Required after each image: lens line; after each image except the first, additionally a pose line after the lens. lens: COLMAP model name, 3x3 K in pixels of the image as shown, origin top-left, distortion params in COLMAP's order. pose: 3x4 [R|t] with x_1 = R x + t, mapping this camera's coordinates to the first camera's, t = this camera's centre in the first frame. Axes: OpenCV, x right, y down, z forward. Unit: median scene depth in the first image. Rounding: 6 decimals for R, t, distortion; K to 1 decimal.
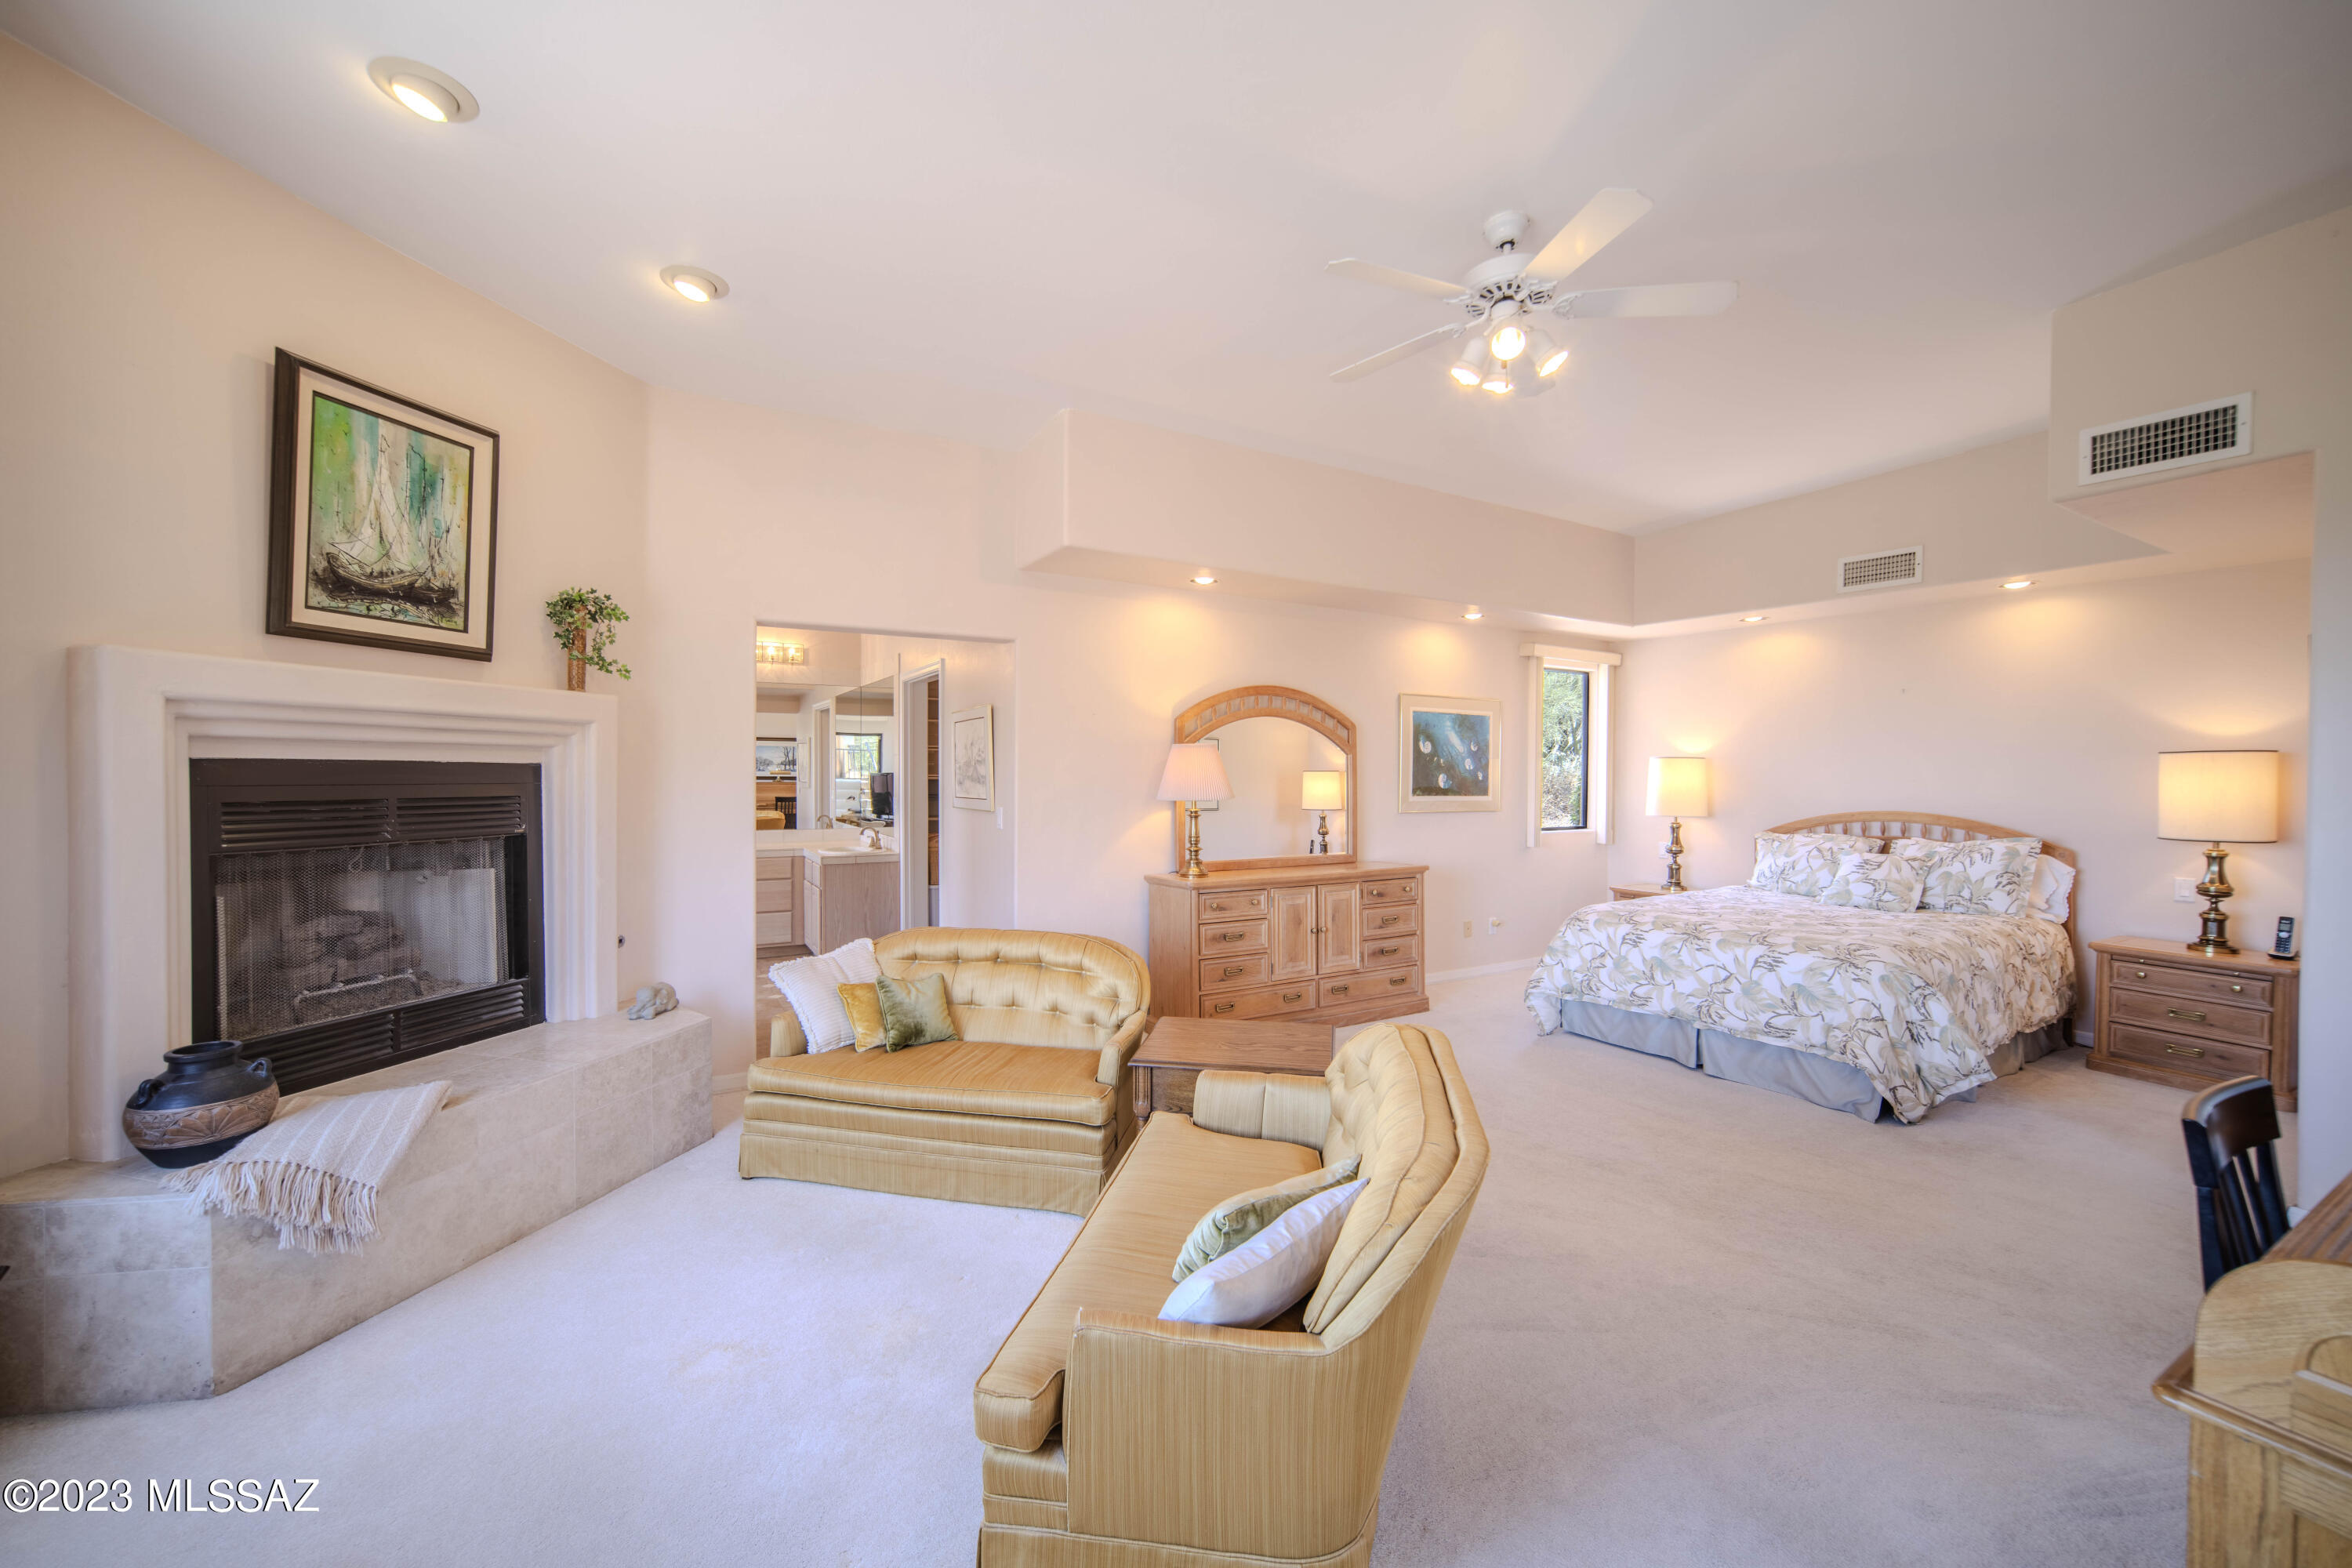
lens RADIAL K [[923.9, 0, 1158.4], [0, 923.9, 786.3], [0, 0, 1]] dist [-0.007640, 0.000815]
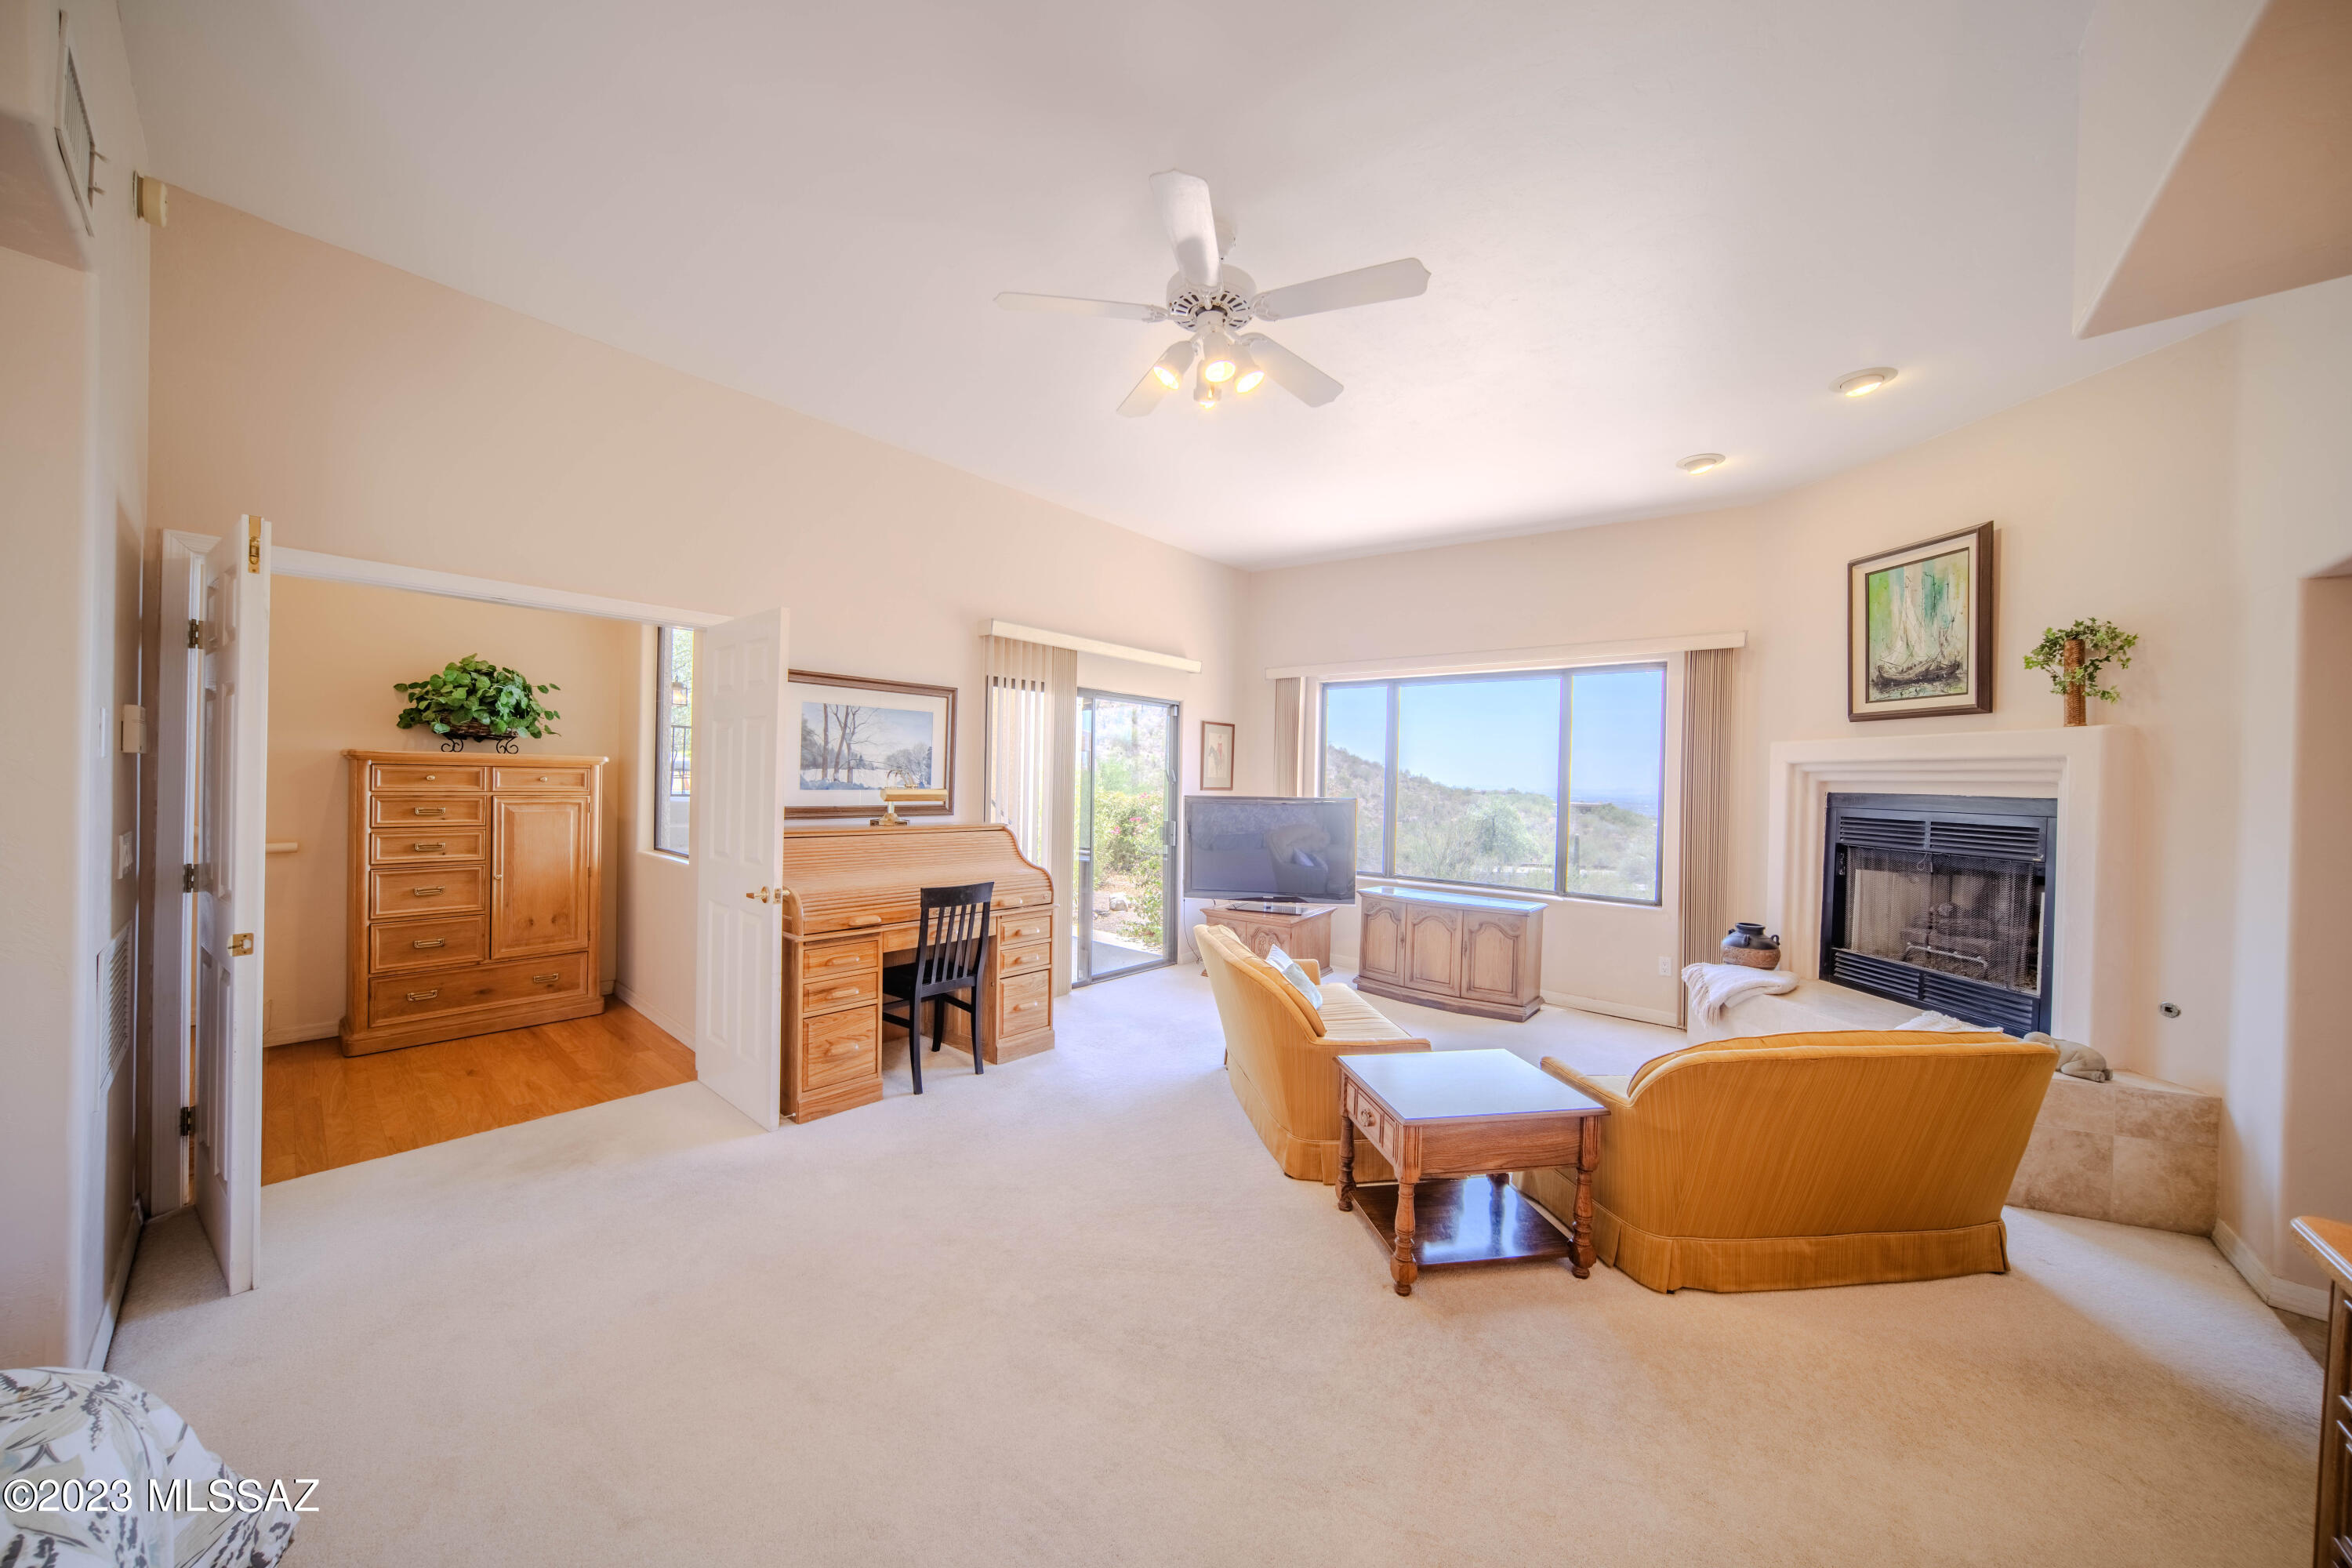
lens RADIAL K [[799.2, 0, 1173.2], [0, 799.2, 782.1], [0, 0, 1]] dist [-0.030582, 0.008644]
pose [[-0.935187, -0.034009, -0.352518, 0.662507], [-0.041484, 0.999046, 0.013670, -0.014936], [0.351716, 0.027408, -0.935705, 1.667008]]
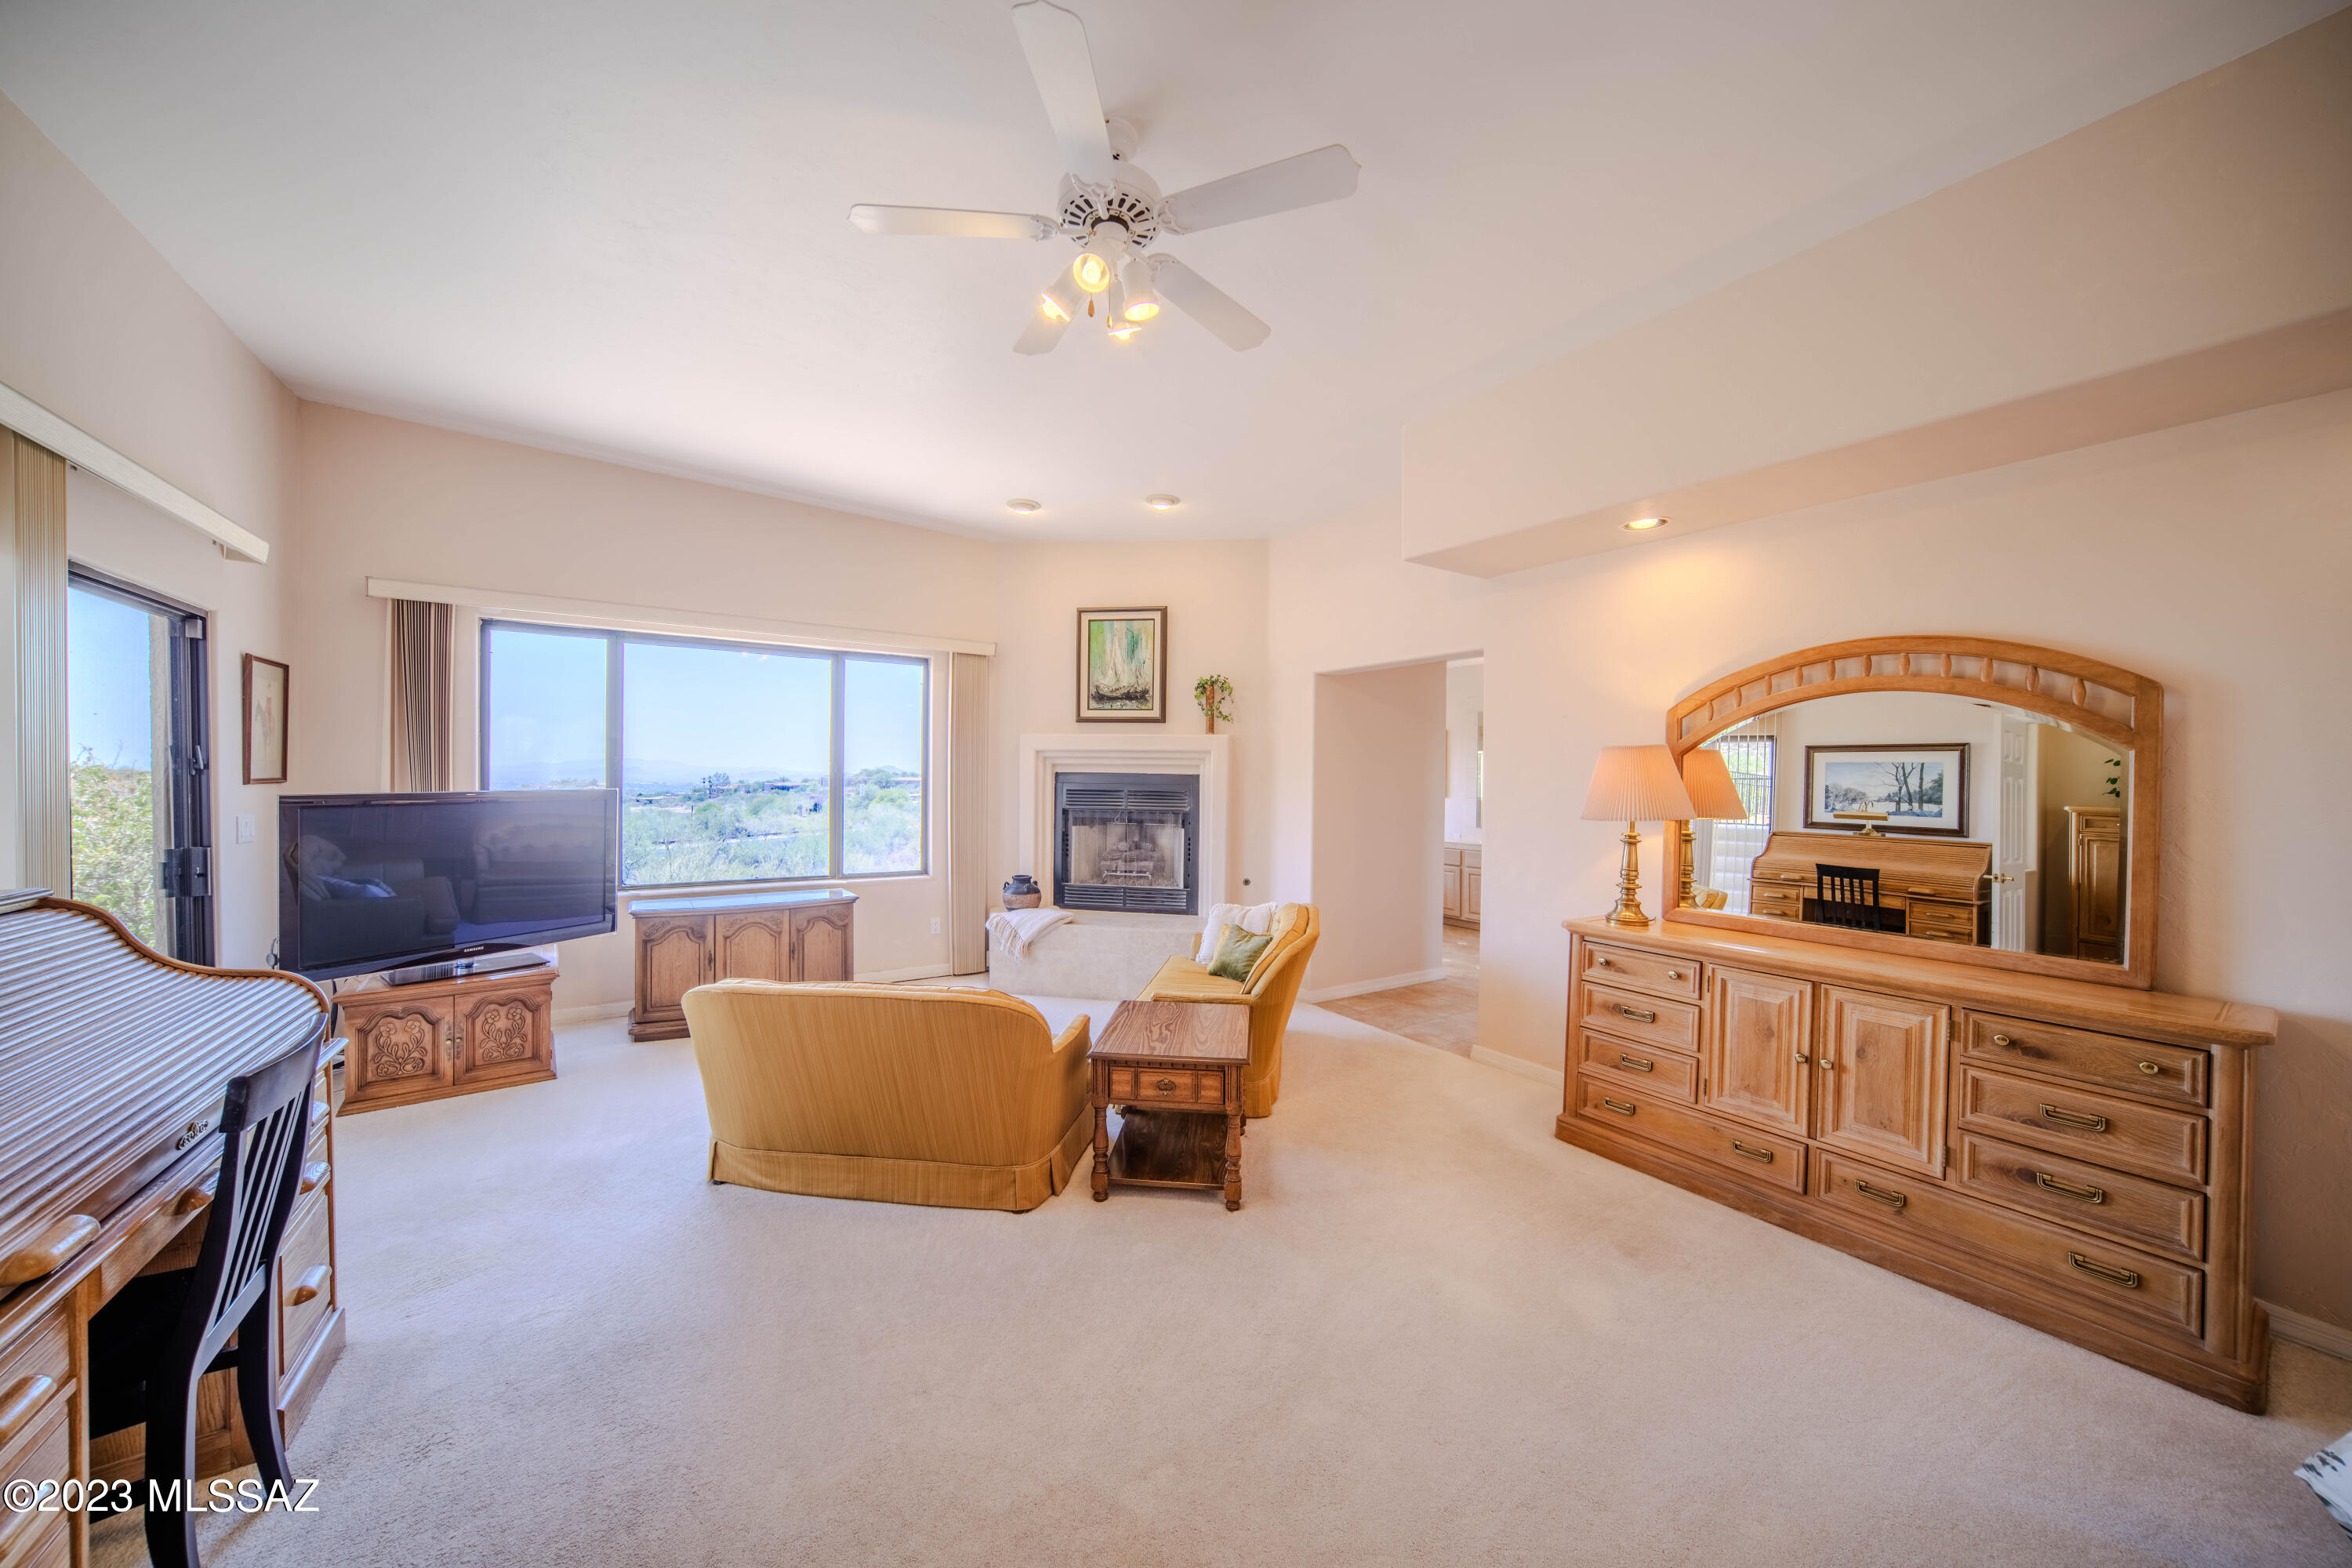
lens RADIAL K [[799.2, 0, 1173.2], [0, 799.2, 782.1], [0, 0, 1]] dist [-0.030582, 0.008644]
pose [[0.074760, 0.002220, -0.997199, 1.040561], [-0.027153, 0.999631, 0.000190, -0.009258], [0.996832, 0.027063, 0.074793, 0.940841]]
